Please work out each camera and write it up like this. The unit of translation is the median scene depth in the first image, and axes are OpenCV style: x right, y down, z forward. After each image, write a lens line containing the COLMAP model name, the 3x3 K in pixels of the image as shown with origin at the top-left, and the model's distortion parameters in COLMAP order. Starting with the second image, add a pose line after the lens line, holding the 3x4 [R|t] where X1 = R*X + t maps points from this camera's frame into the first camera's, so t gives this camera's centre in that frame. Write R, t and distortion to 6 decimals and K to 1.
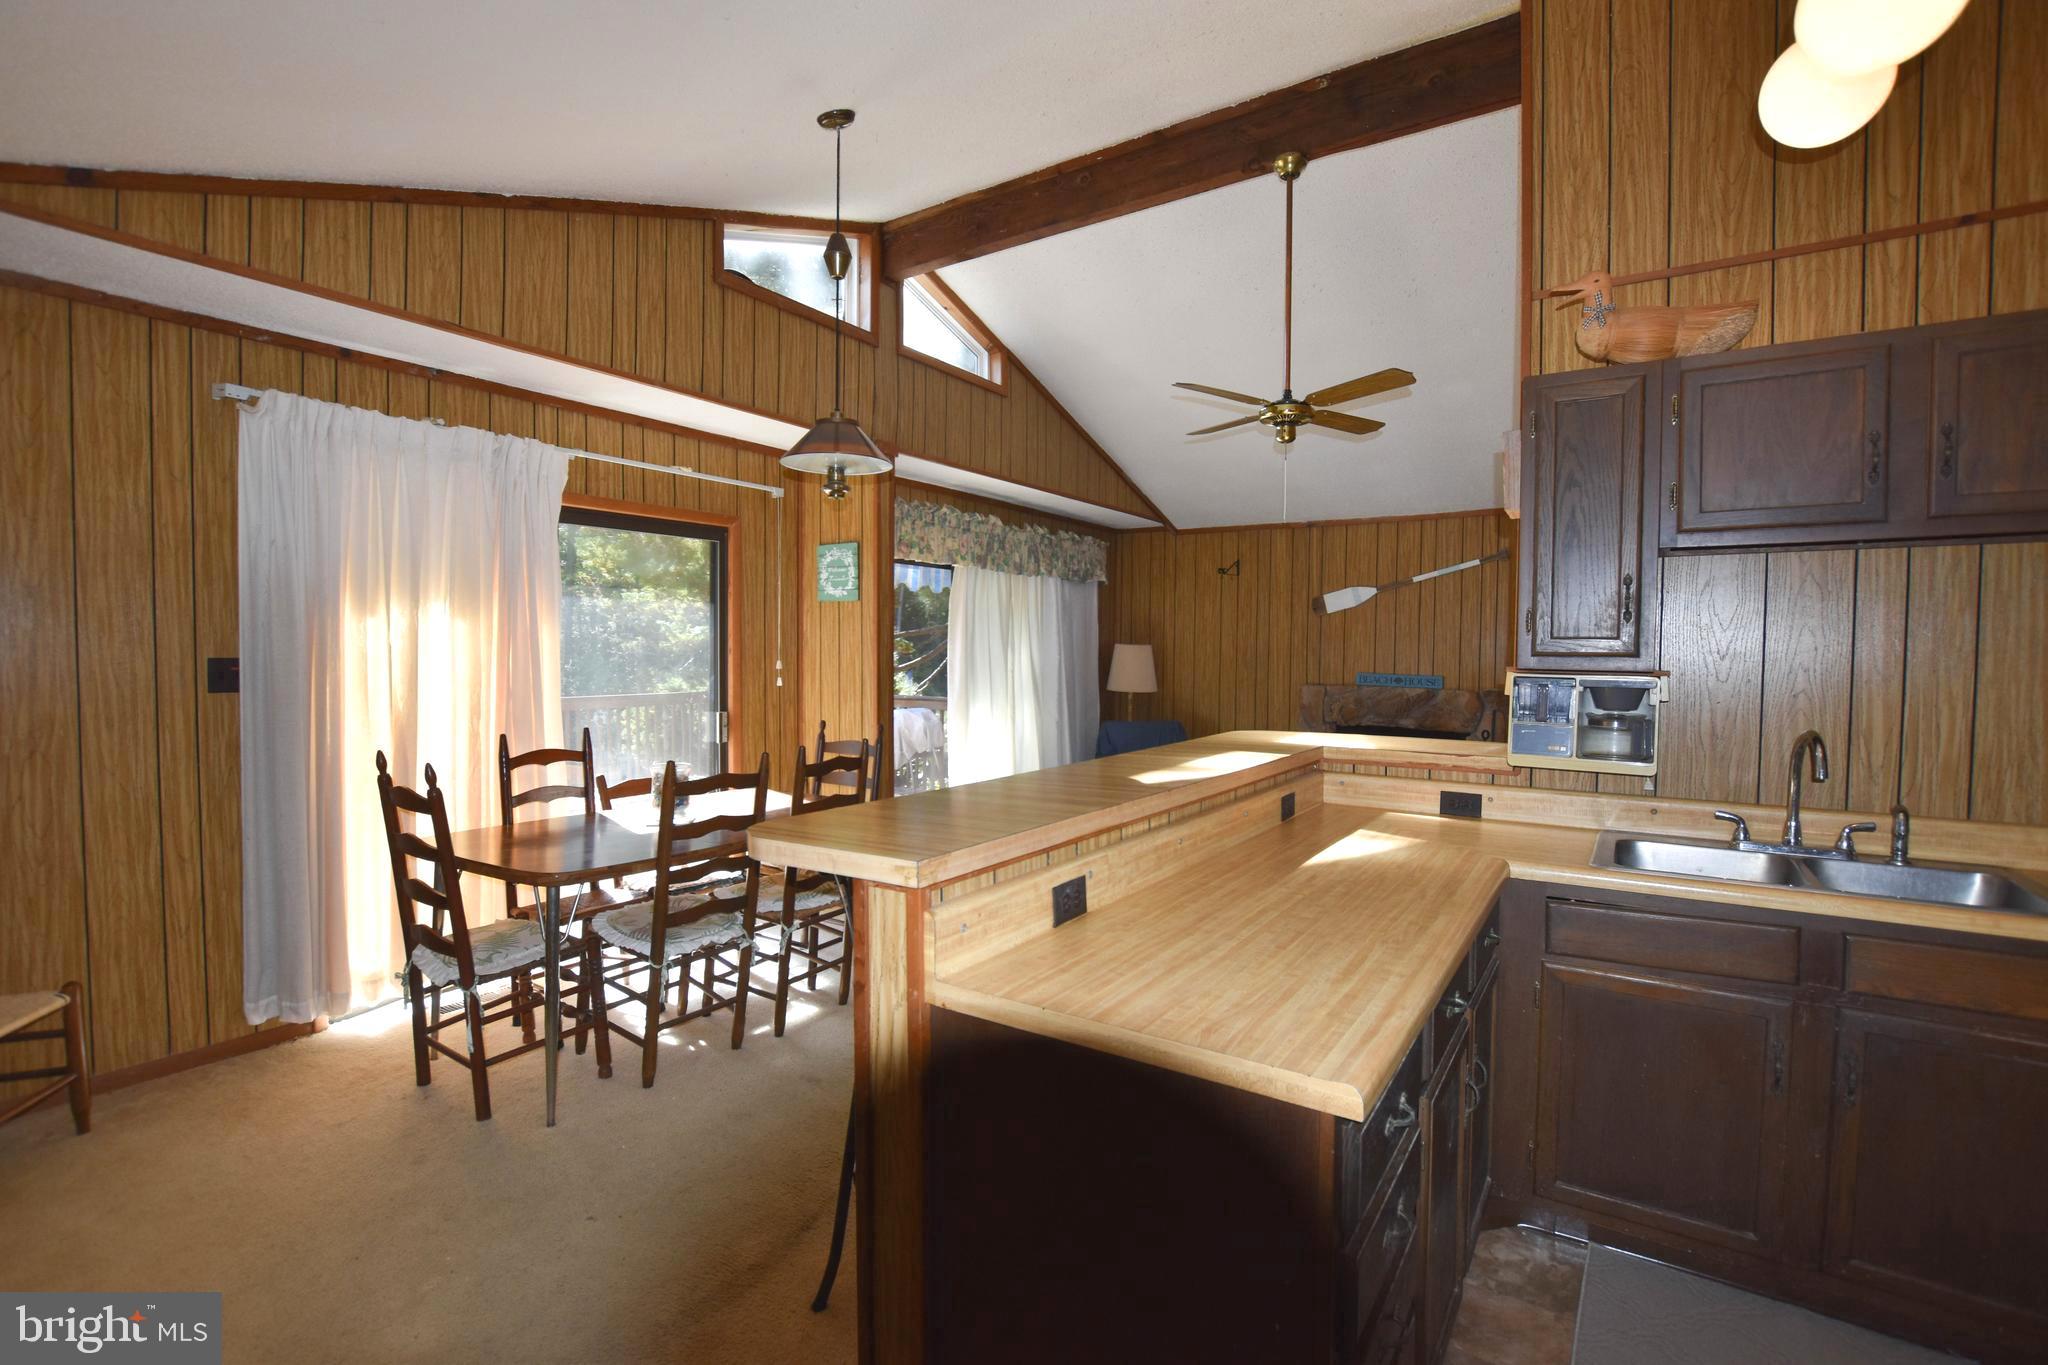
lens RADIAL K [[919.5, 0, 1024.0], [0, 919.5, 682.5], [0, 0, 1]] dist [-0.039331, -0.000308]
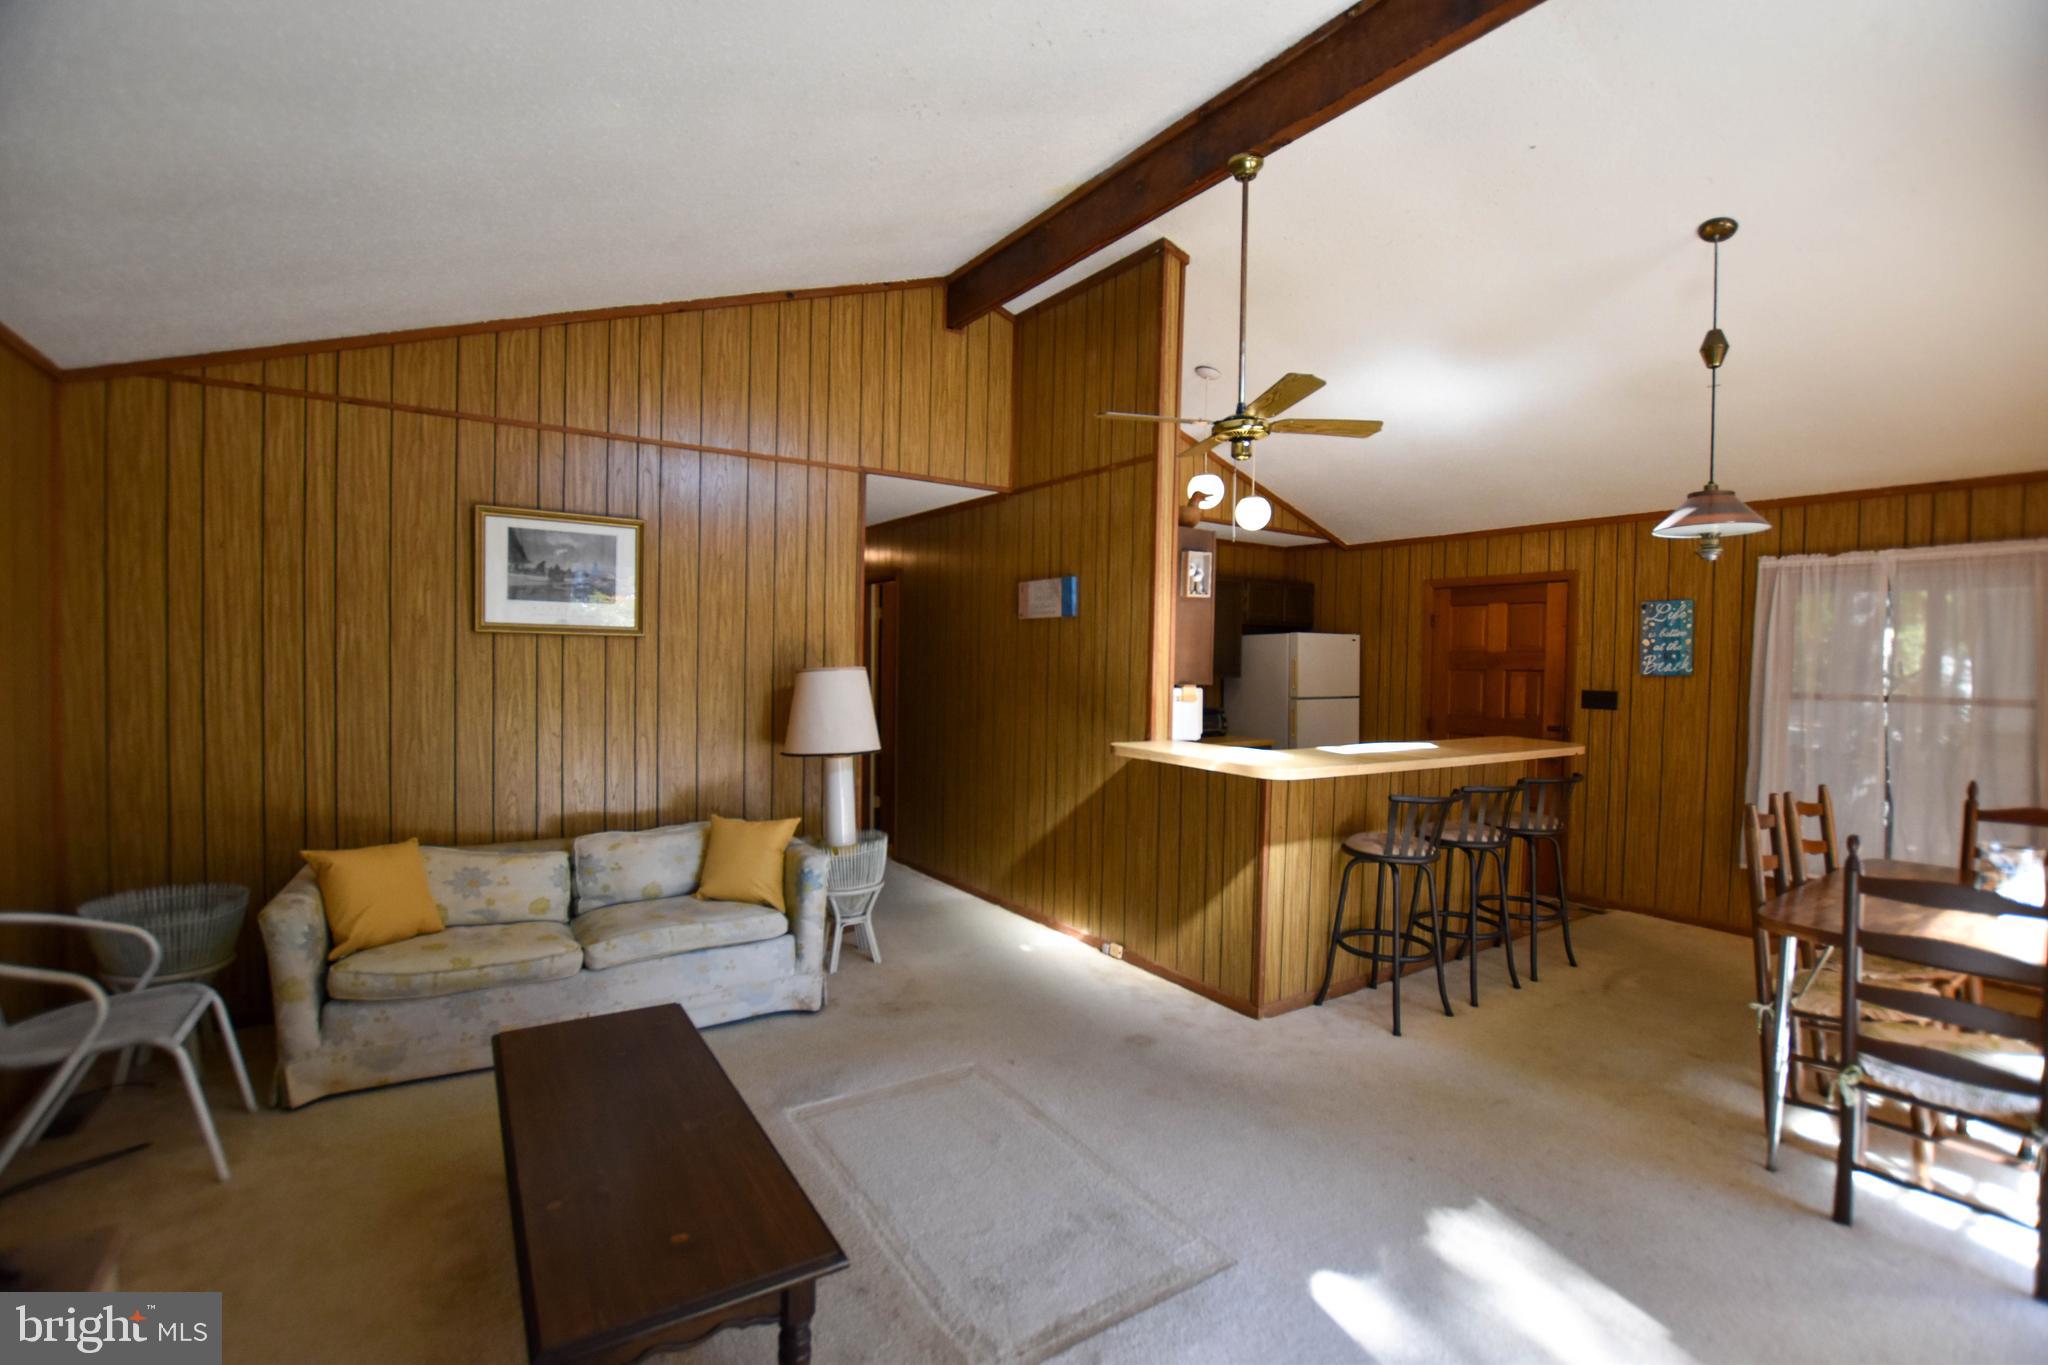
lens RADIAL K [[904.3, 0, 1022.3], [0, 904.3, 684.2], [0, 0, 1]] dist [-0.033914, 0.004705]
pose [[-0.925779, -0.032524, 0.376664, 0.074185], [-0.010210, 0.998080, 0.061088, -0.044480], [-0.377928, 0.052708, -0.924333, 1.022322]]
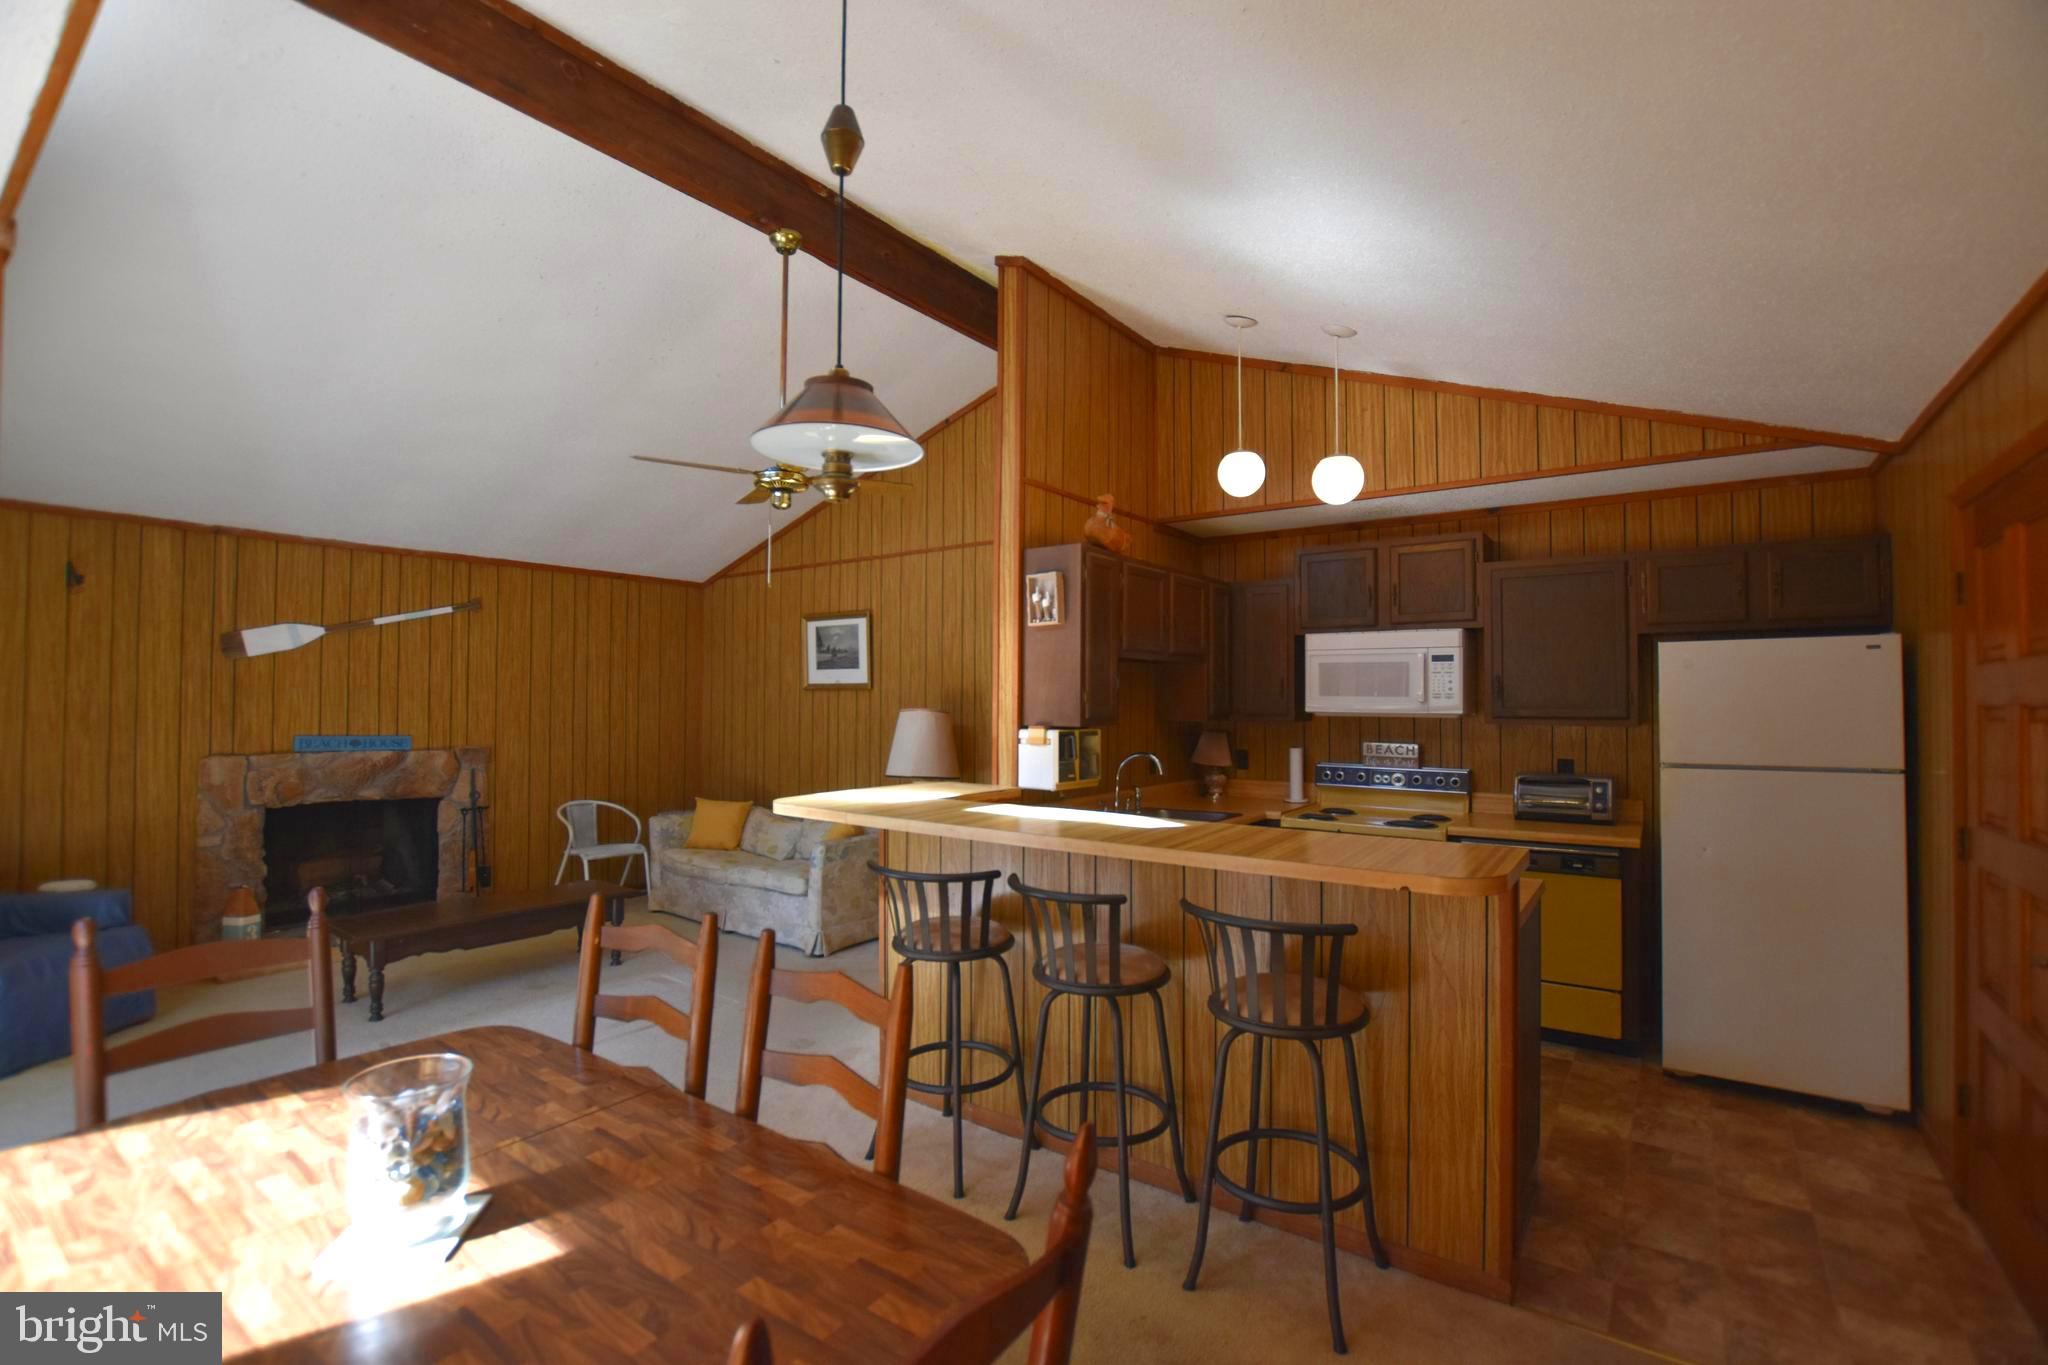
lens RADIAL K [[904.3, 0, 1022.3], [0, 904.3, 684.2], [0, 0, 1]] dist [-0.033914, 0.004705]
pose [[0.032526, 0.012432, 0.999394, -0.362143], [0.032254, 0.999389, -0.013482, -0.024431], [-0.998950, 0.032673, 0.032105, 0.369208]]
